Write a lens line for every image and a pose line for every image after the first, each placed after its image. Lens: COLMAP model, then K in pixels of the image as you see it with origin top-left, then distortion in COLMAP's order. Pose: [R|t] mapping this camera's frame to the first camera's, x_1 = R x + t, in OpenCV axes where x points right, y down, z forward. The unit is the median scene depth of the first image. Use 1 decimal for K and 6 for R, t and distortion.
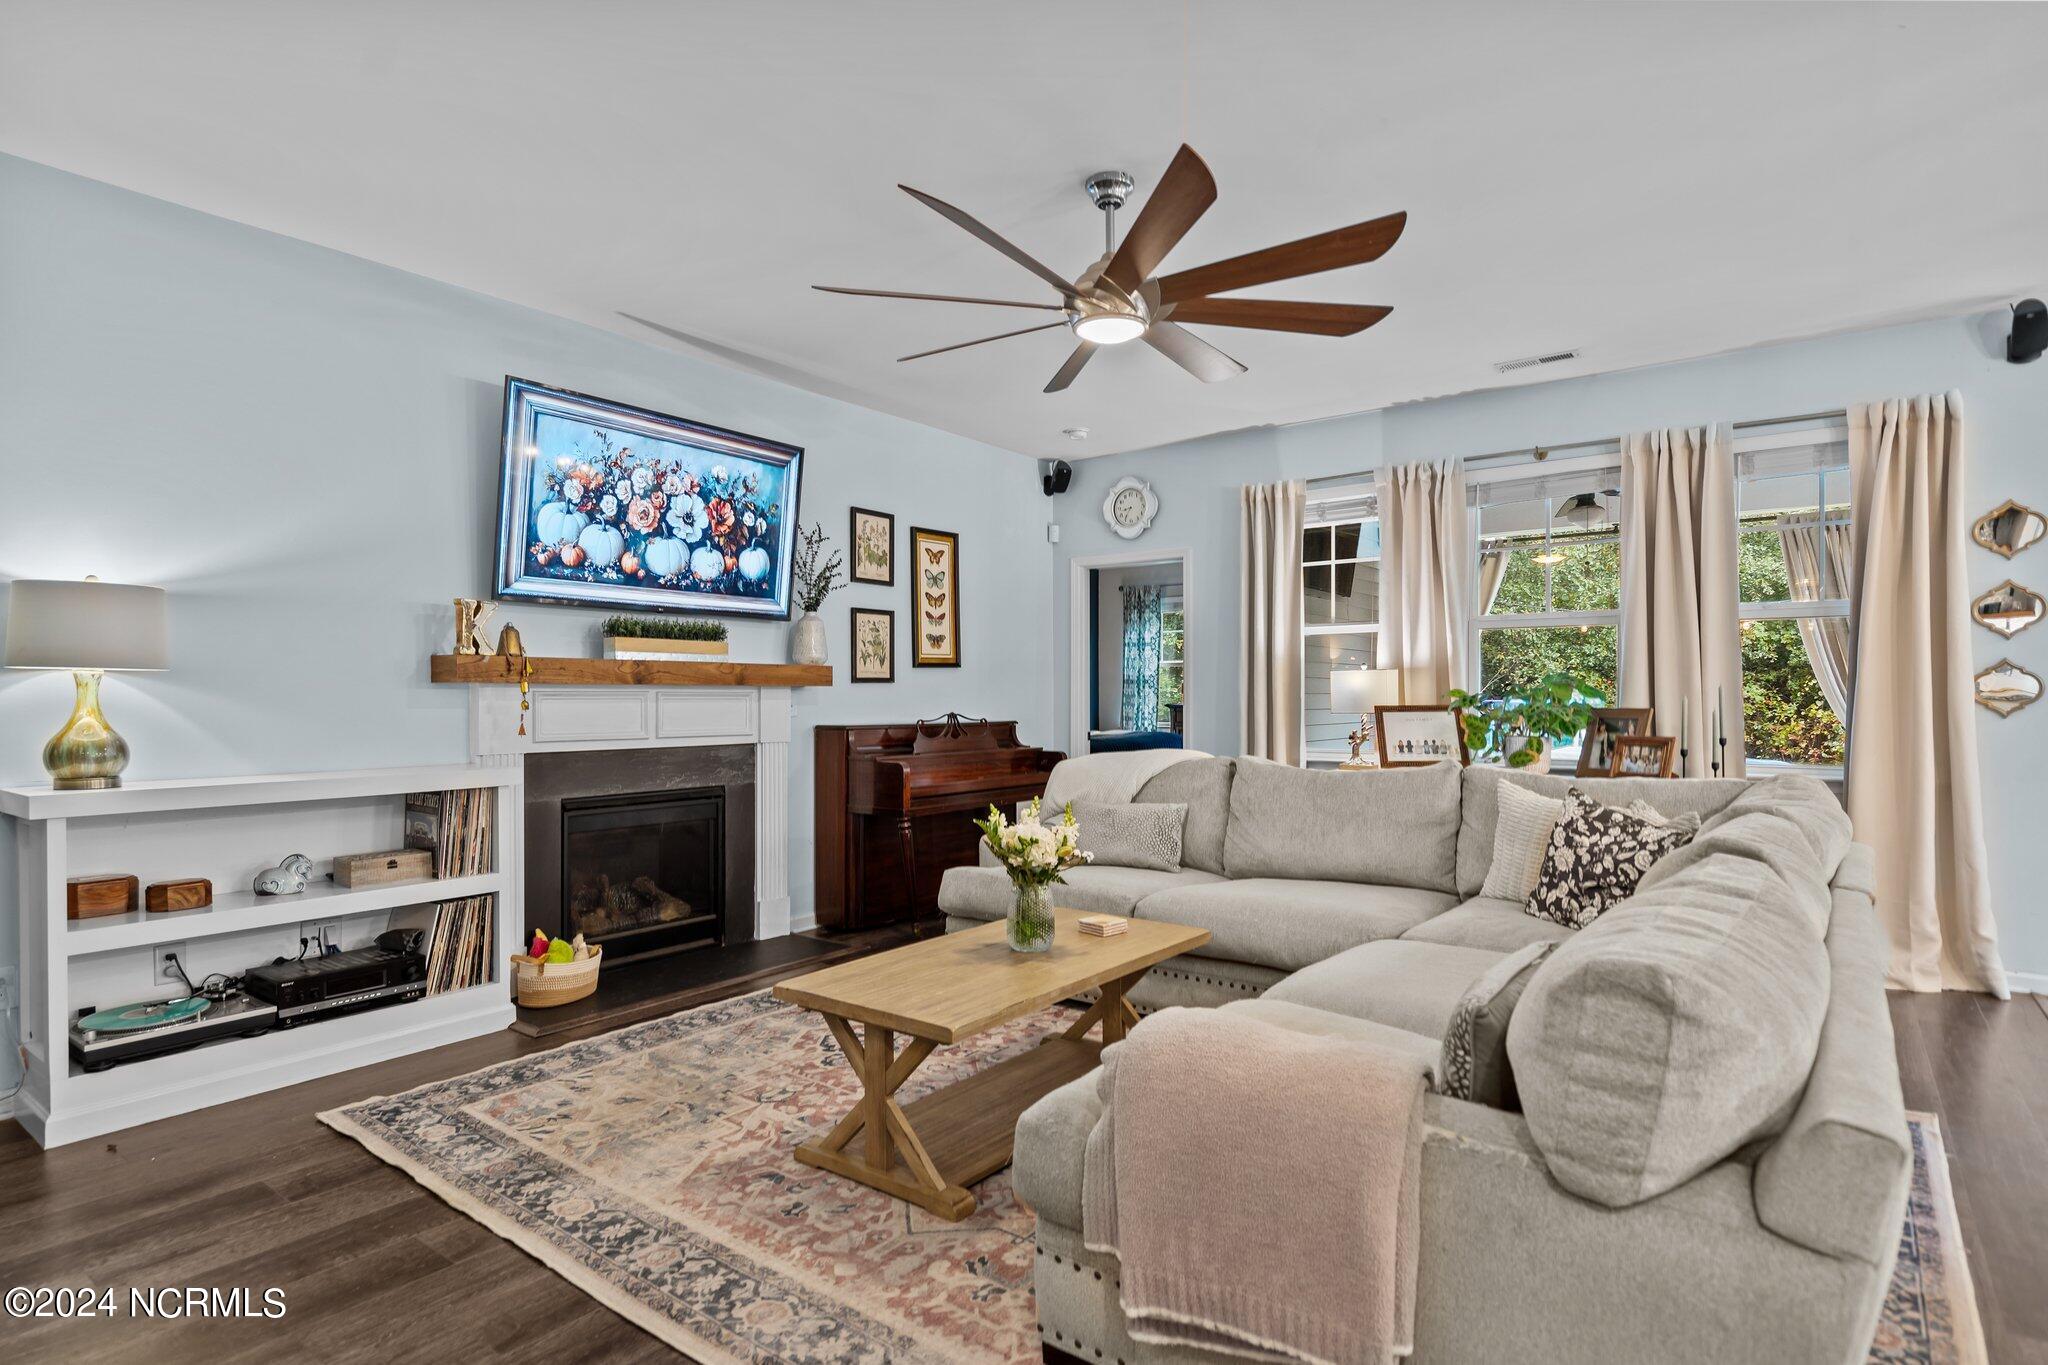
lens RADIAL K [[1062.4, 0, 1021.2], [0, 1062.4, 690.8], [0, 0, 1]] dist [0.002836, 0.000053]
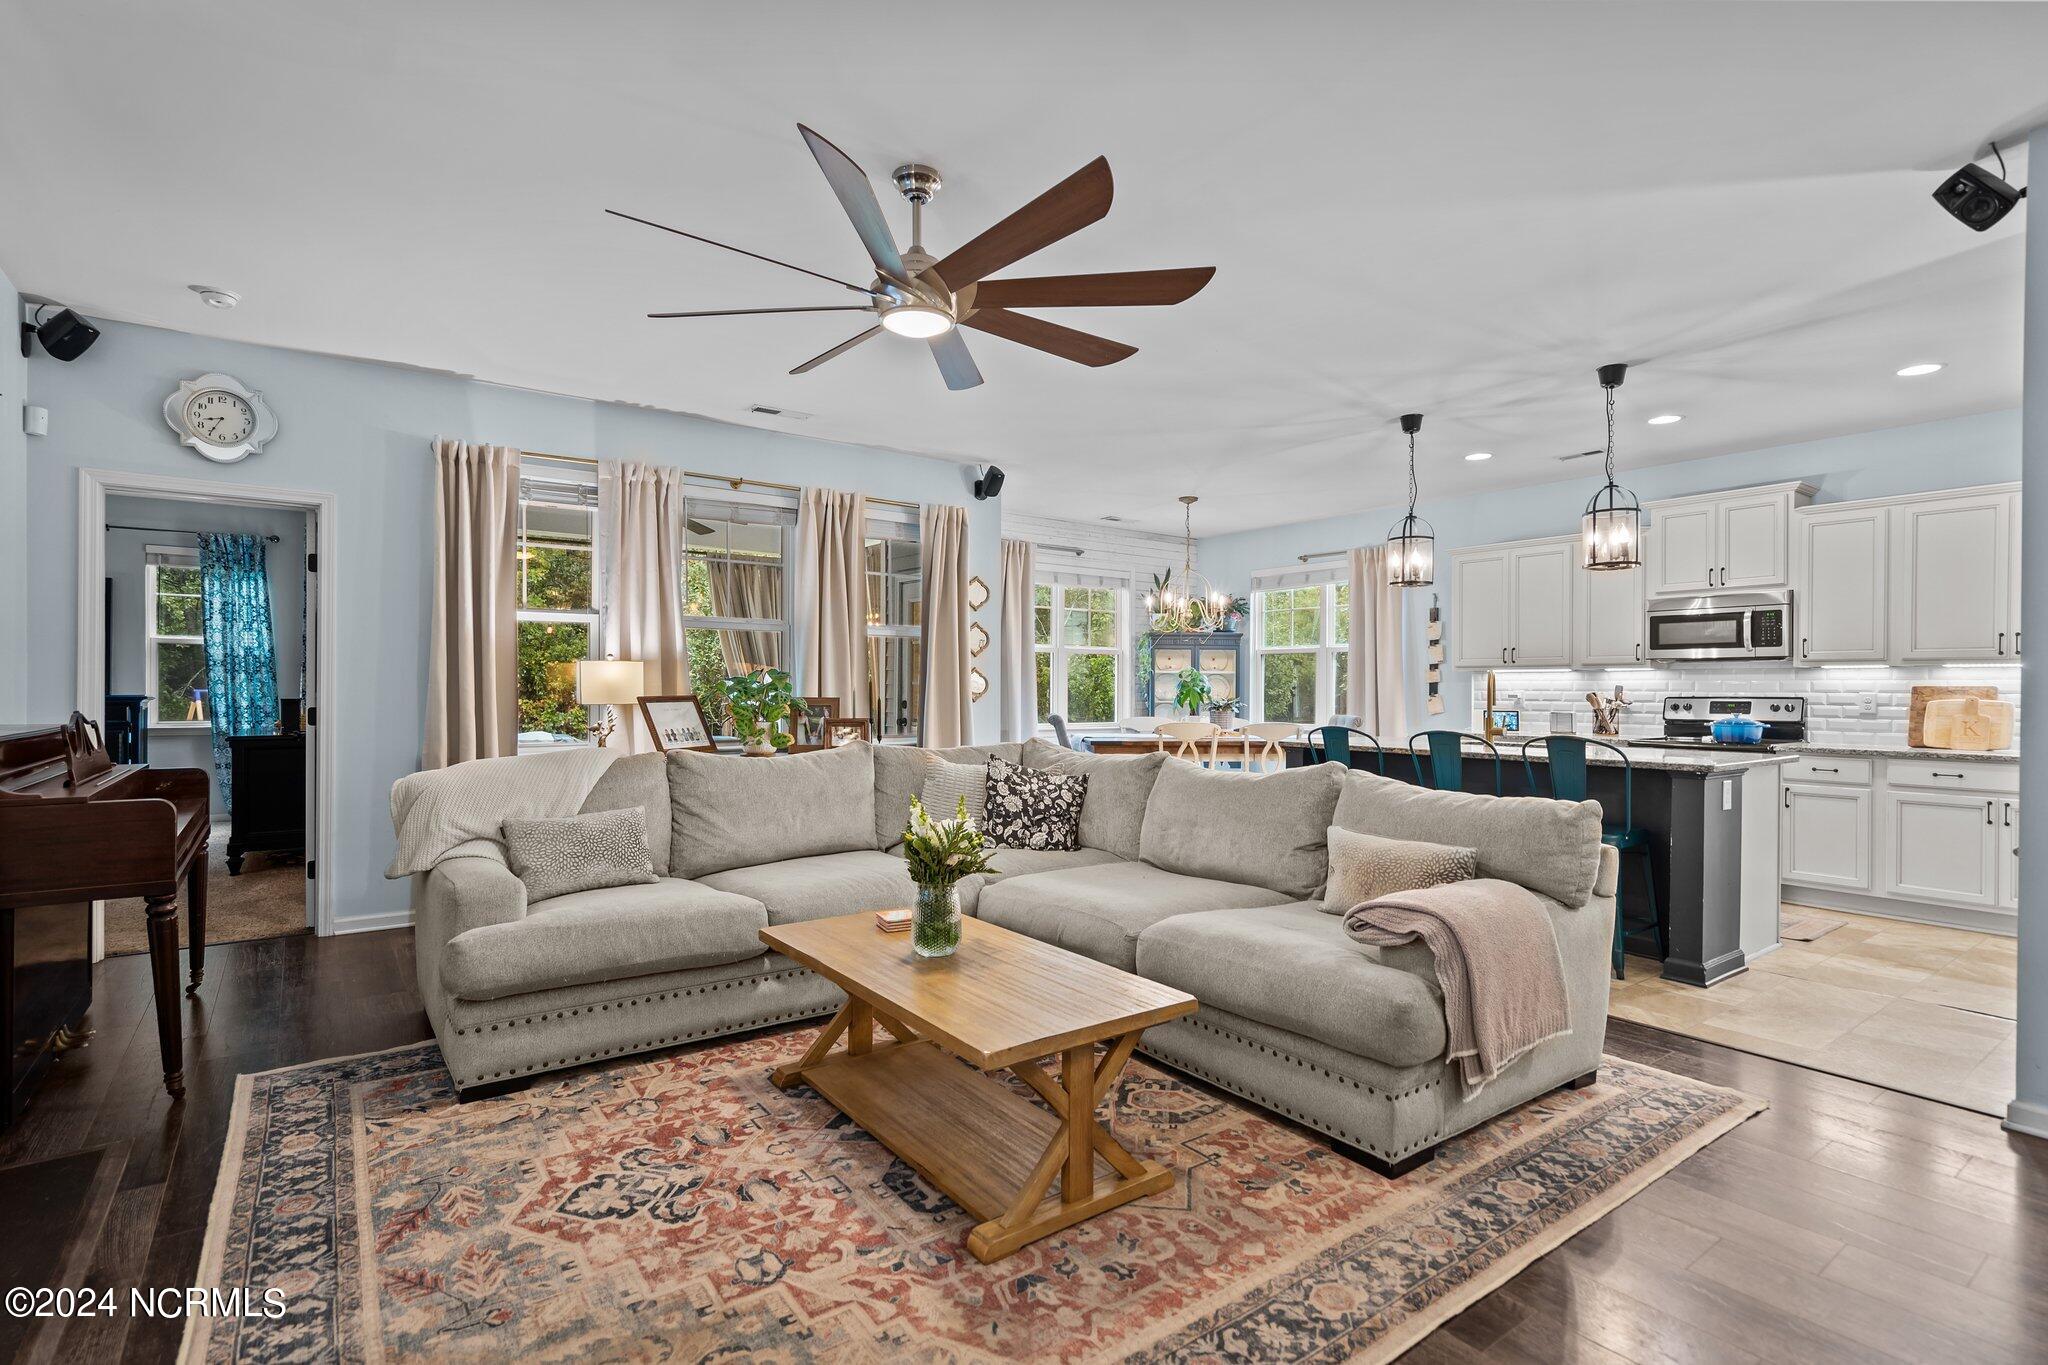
lens RADIAL K [[969.0, 0, 1018.7], [0, 969.0, 685.6], [0, 0, 1]] dist [0.000814, 0.000235]
pose [[0.287170, 0.006658, 0.957856, -0.745836], [-0.010410, 0.999938, -0.003830, 0.004800], [-0.957823, -0.008871, 0.287222, 0.630579]]
